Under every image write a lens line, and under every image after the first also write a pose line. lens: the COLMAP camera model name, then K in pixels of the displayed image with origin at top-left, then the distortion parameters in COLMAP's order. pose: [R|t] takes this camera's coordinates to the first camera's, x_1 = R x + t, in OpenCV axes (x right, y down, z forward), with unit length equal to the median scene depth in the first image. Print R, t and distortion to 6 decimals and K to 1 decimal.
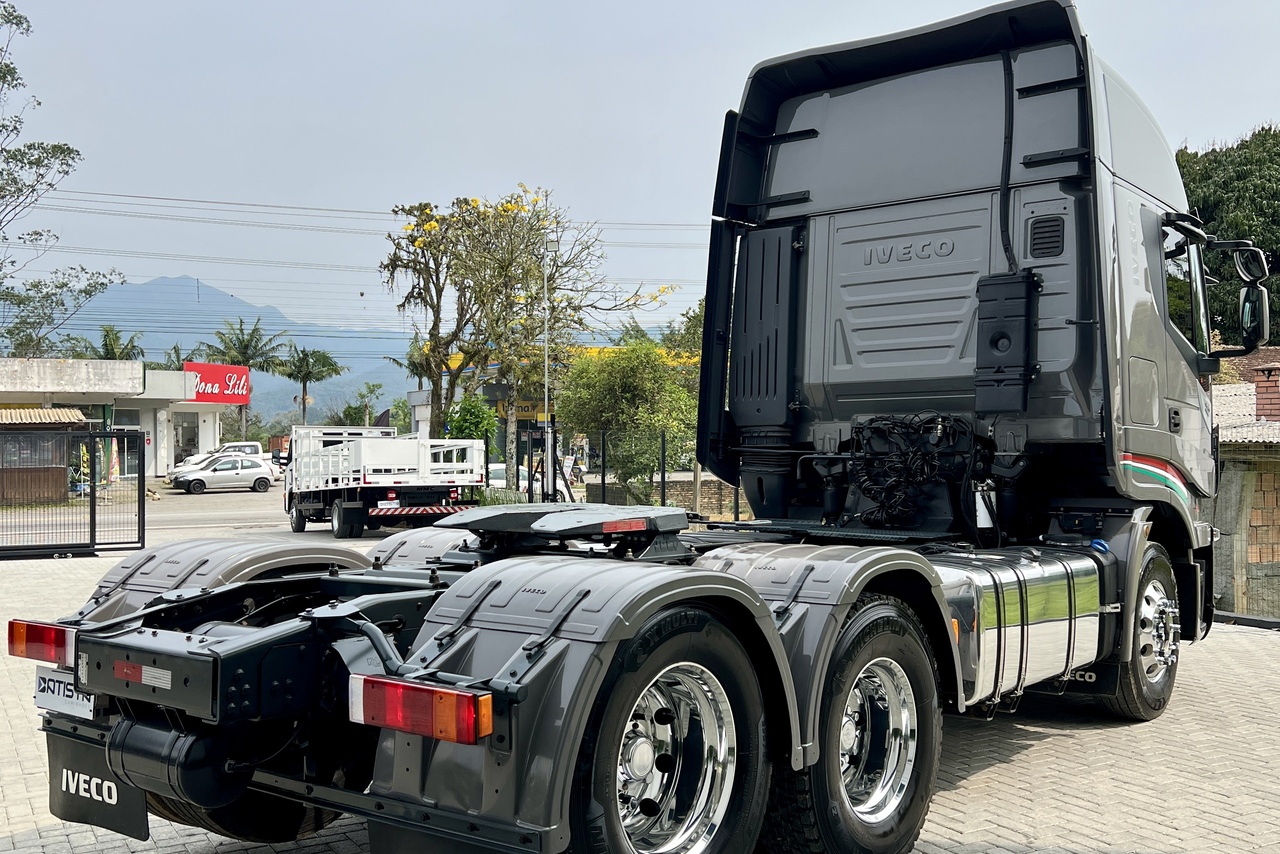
lens RADIAL K [[1320.9, 0, 631.5], [0, 1320.9, 412.8], [0, 0, 1]] dist [0.141917, -0.357409]
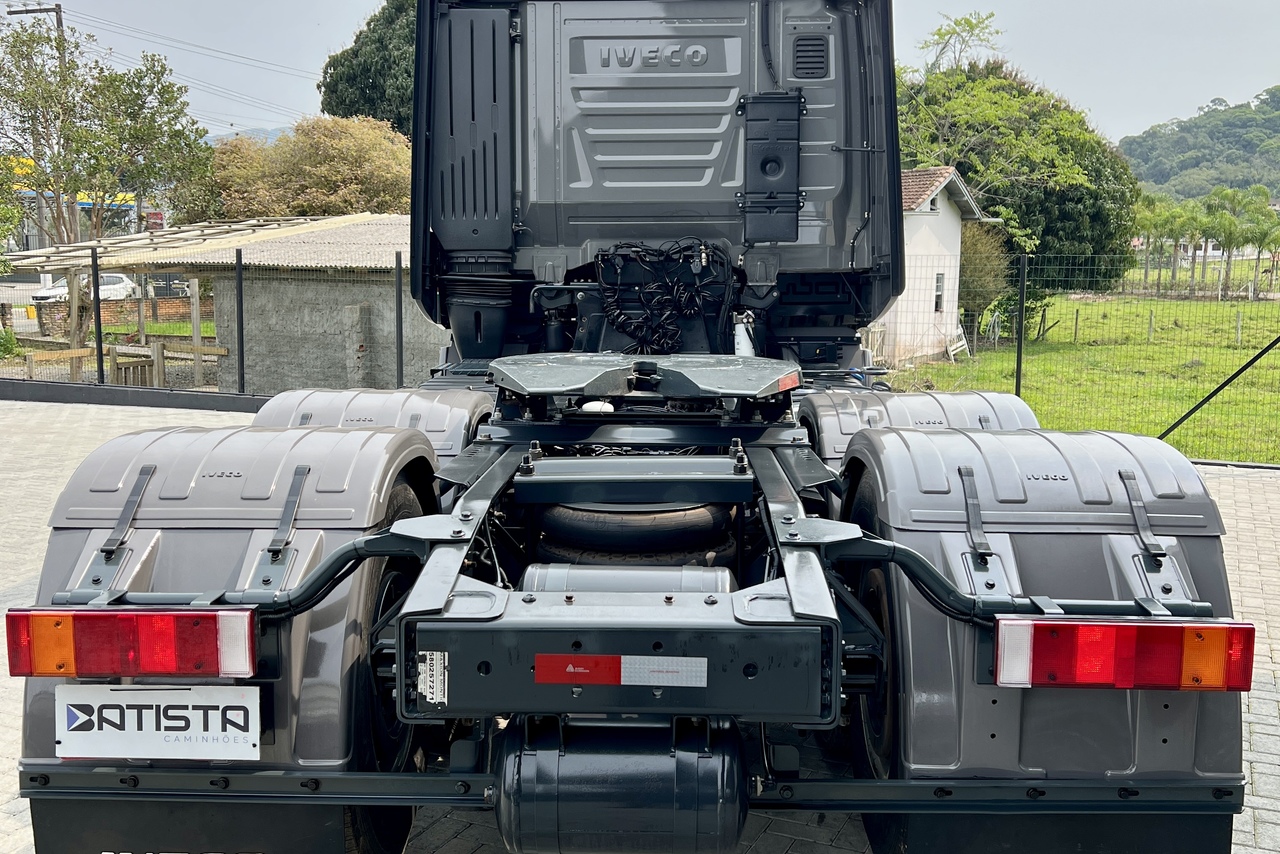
lens RADIAL K [[1320.9, 0, 631.5], [0, 1320.9, 412.8], [0, 0, 1]] dist [0.141917, -0.357409]
pose [[0.792507, -0.059942, 0.606910, -0.380788], [-0.021878, 0.991723, 0.126515, 0.003904], [-0.609471, -0.113542, 0.784636, 0.292192]]
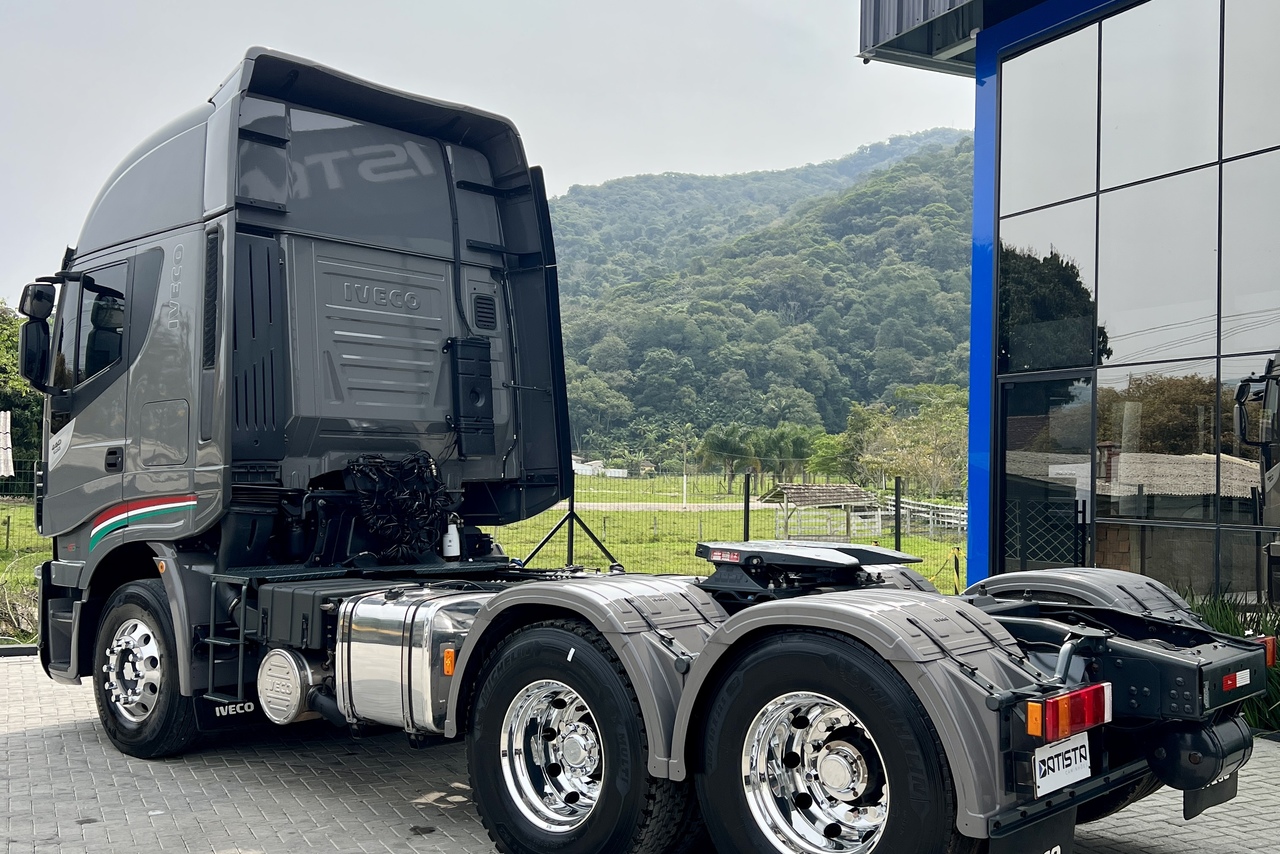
lens RADIAL K [[1320.9, 0, 631.5], [0, 1320.9, 412.8], [0, 0, 1]] dist [0.141917, -0.357409]
pose [[0.012375, 0.053797, 0.998475, -0.859403], [-0.035248, 0.997955, -0.053332, 0.018619], [-0.999302, -0.034534, 0.014246, 0.820352]]
